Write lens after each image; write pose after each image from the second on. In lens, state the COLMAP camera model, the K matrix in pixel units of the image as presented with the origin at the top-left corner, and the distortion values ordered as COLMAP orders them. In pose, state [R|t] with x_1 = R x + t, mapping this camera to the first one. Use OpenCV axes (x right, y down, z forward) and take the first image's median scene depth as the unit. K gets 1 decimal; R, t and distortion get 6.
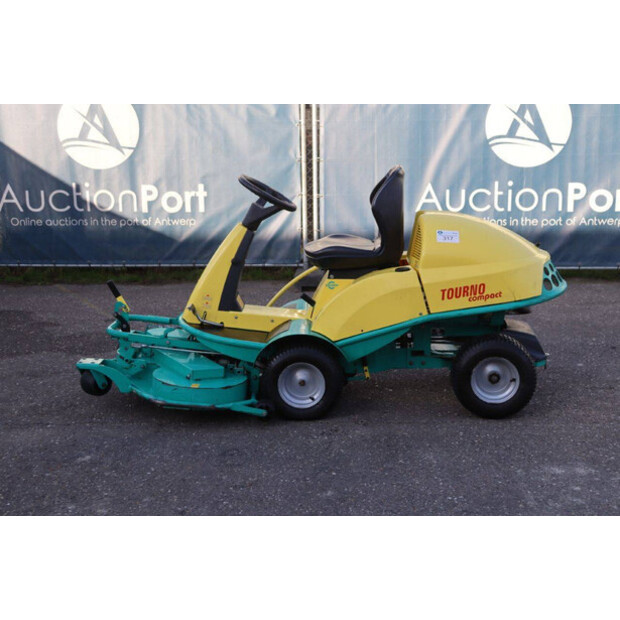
lens RADIAL K [[956.2, 0, 307.7], [0, 956.2, 296.9], [0, 0, 1]] dist [0.107248, 0.111274]
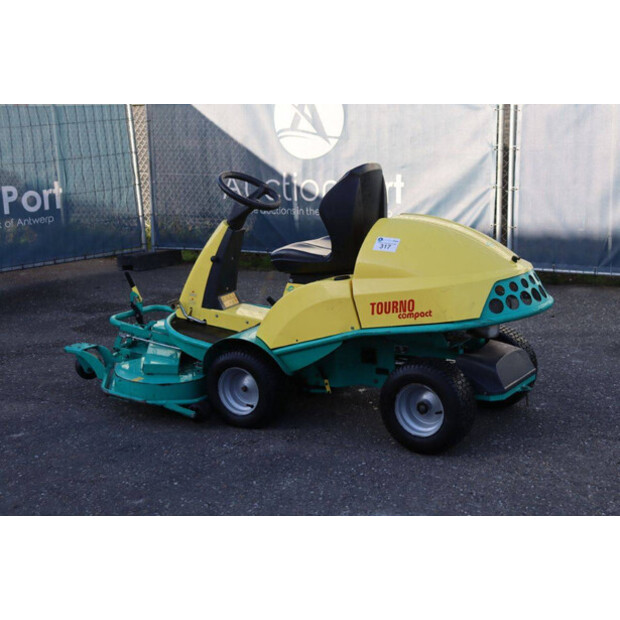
lens RADIAL K [[989.6, 0, 310.0], [0, 989.6, 310.0], [0, 0, 1]] dist [0.154567, 0.041959]
pose [[0.881584, 0.076634, -0.465765, 0.298198], [-0.063528, 0.997018, 0.043798, -0.021767], [0.467733, -0.009023, 0.883824, 0.085259]]
